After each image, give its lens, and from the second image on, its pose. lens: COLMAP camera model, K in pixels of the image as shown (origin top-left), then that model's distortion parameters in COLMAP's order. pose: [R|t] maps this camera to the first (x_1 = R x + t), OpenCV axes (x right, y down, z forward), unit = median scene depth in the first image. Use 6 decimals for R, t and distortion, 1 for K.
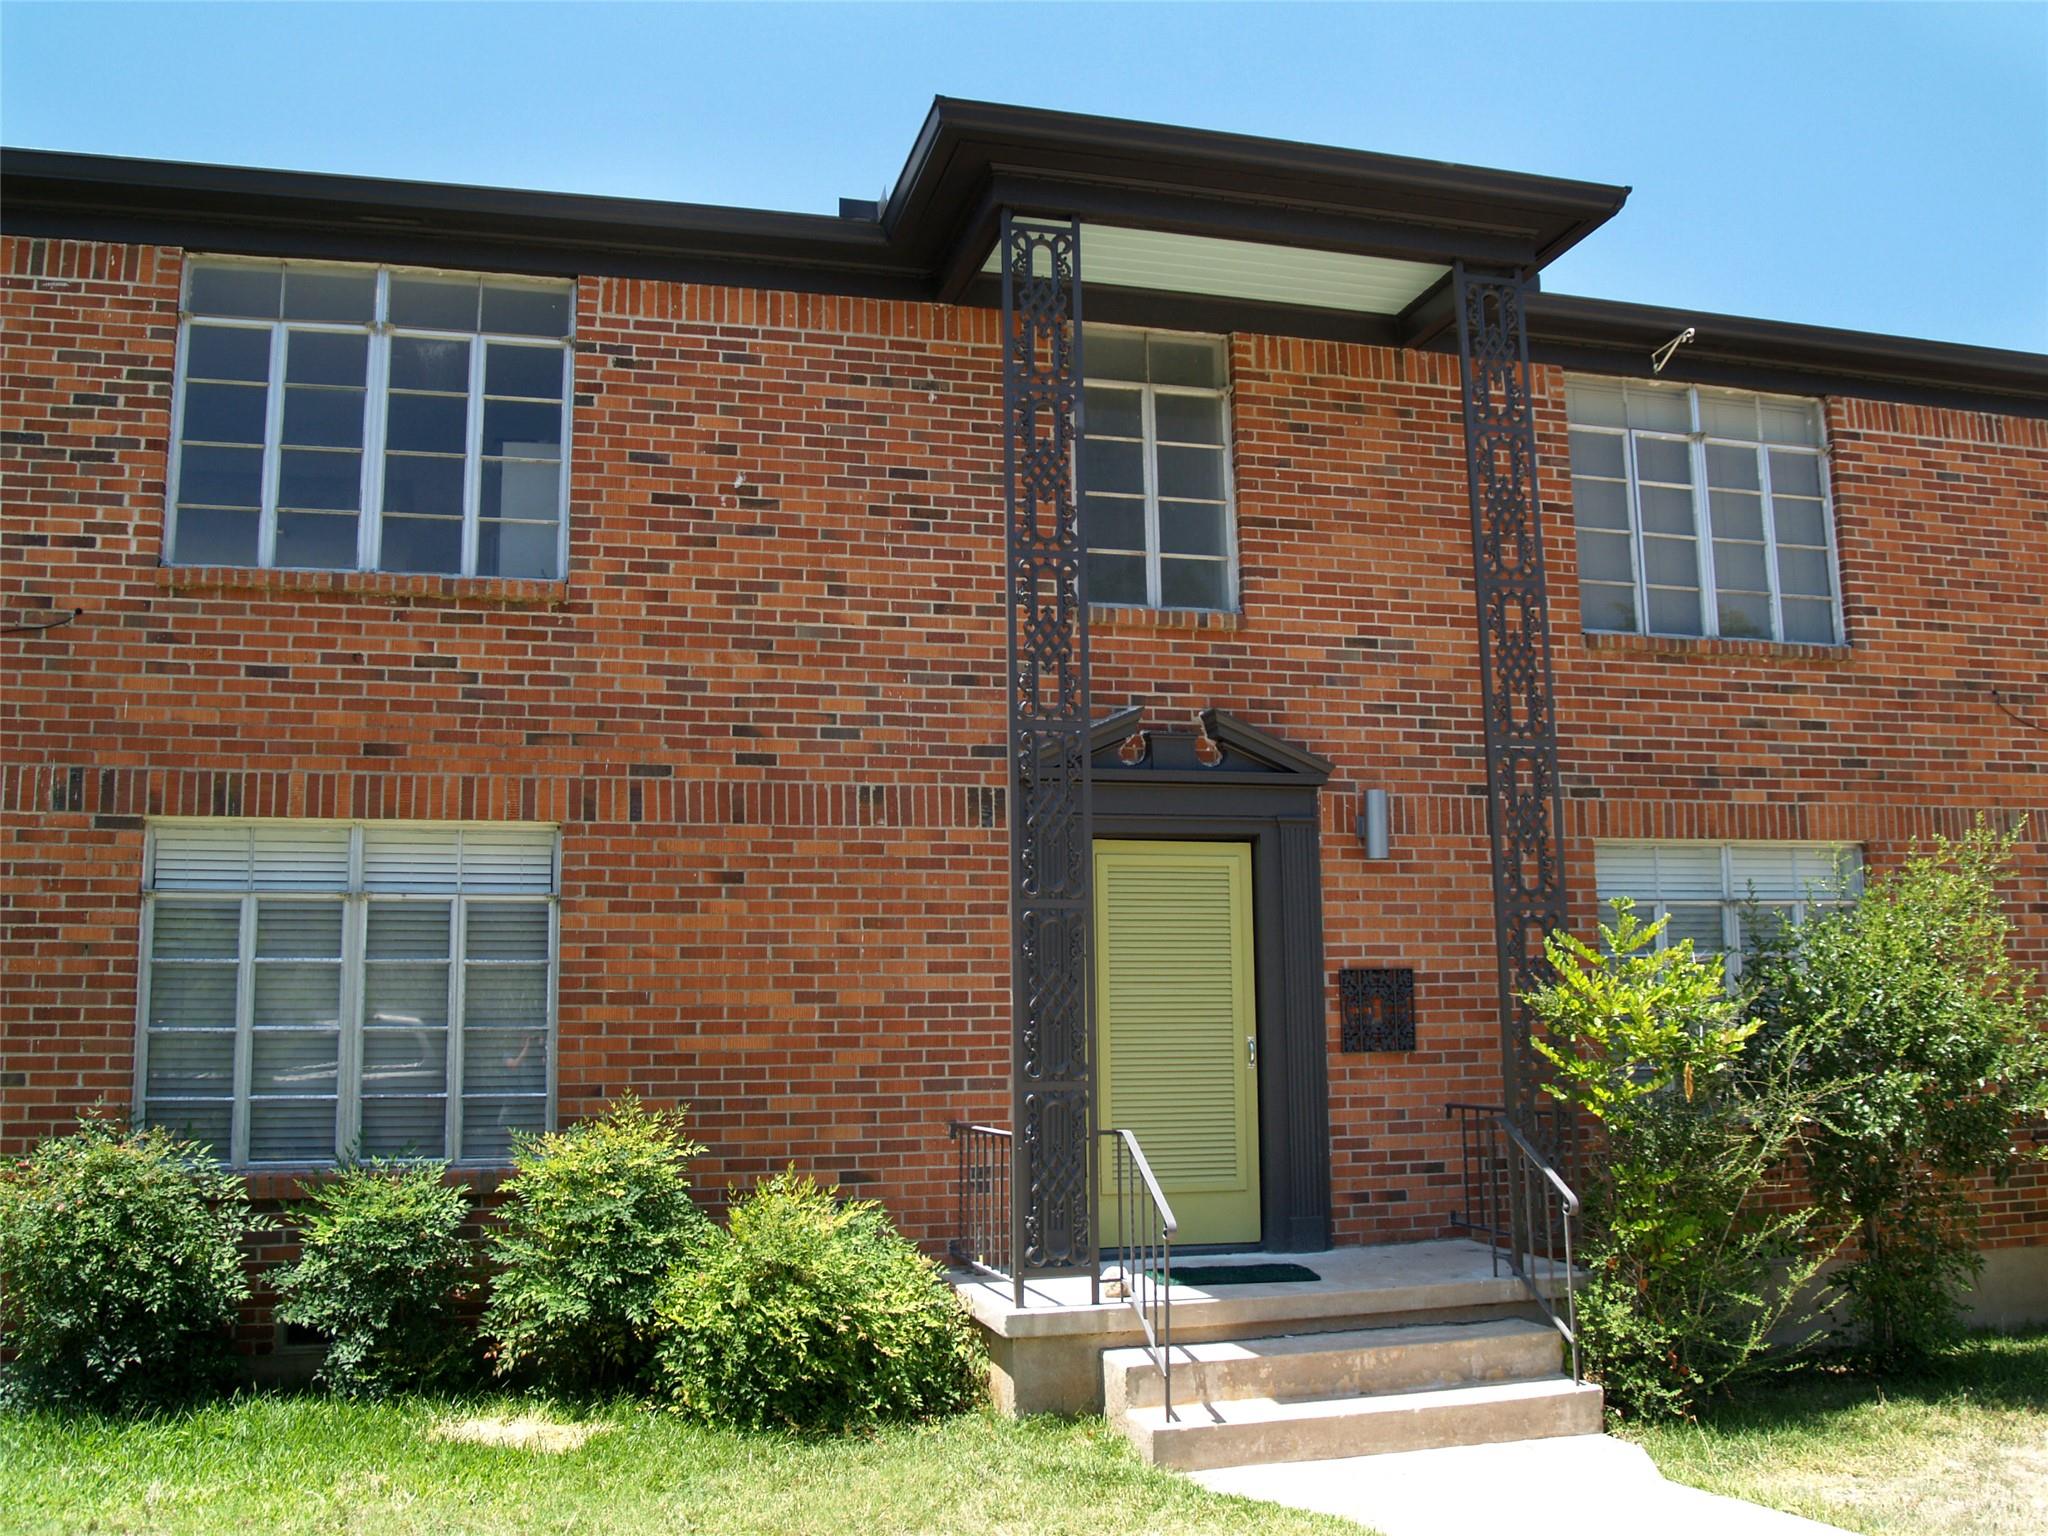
lens RADIAL K [[1782.2, 0, 1024.0], [0, 1782.2, 768.0], [0, 0, 1]] dist [-0.126002, 0.078172]
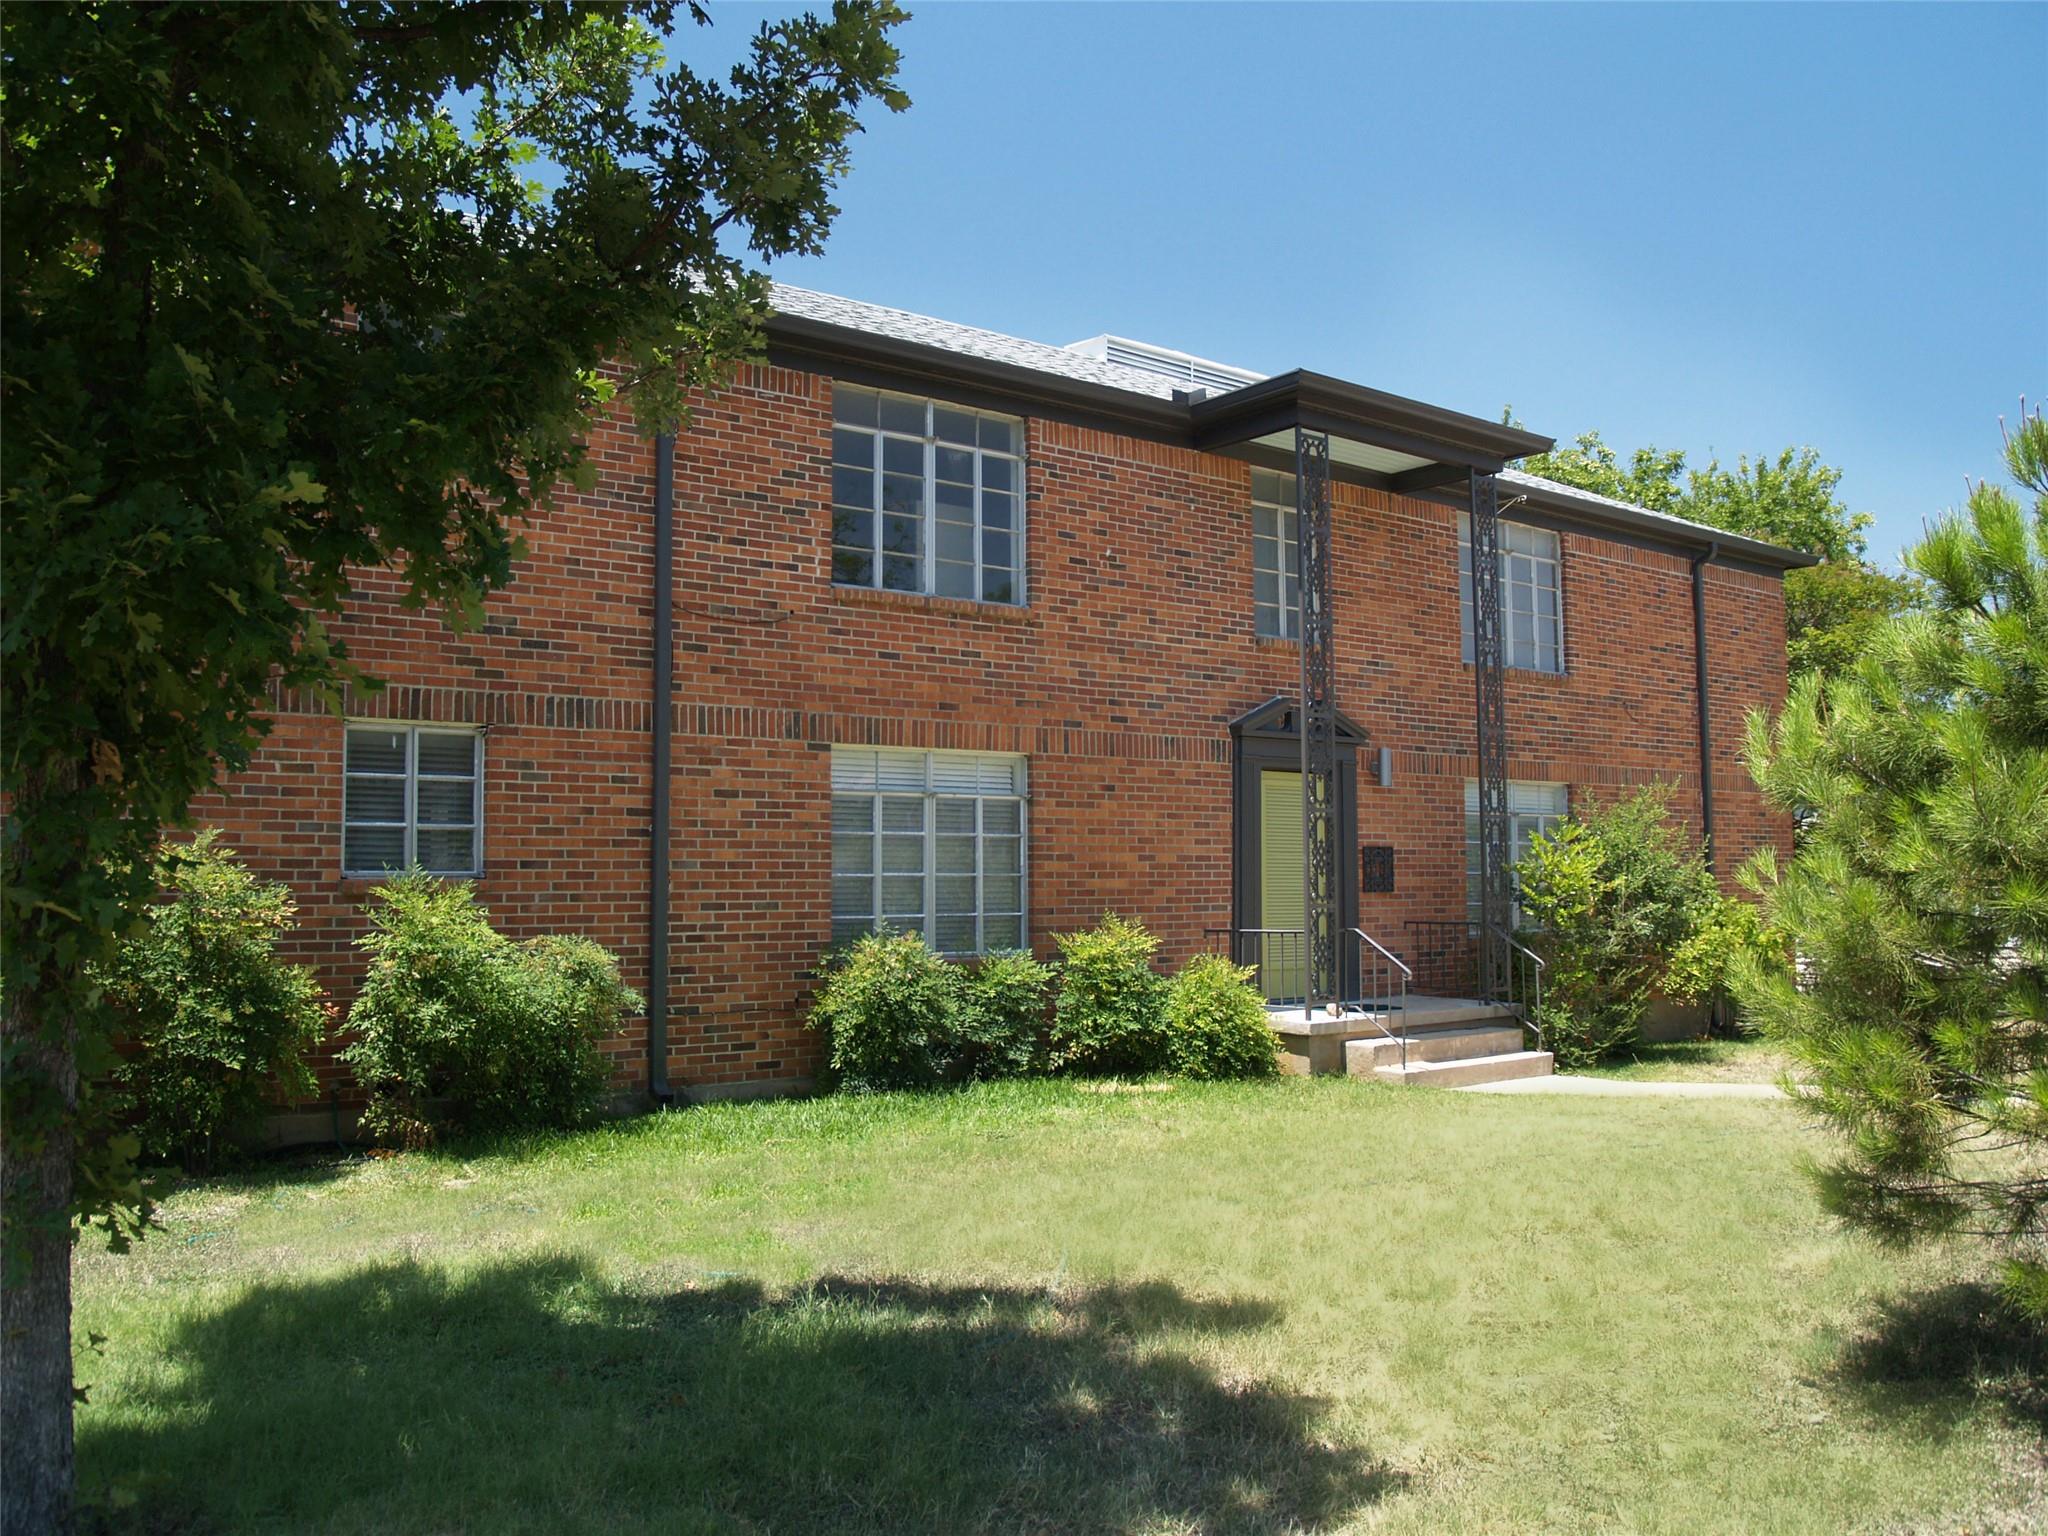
lens RADIAL K [[1660.8, 0, 1019.9], [0, 1660.8, 757.9], [0, 0, 1]] dist [-0.126226, 0.080851]
pose [[0.924388, 0.038292, 0.379526, -0.867029], [-0.063797, 0.996454, 0.054851, -0.050809], [-0.376080, -0.074916, 0.923554, -0.456689]]
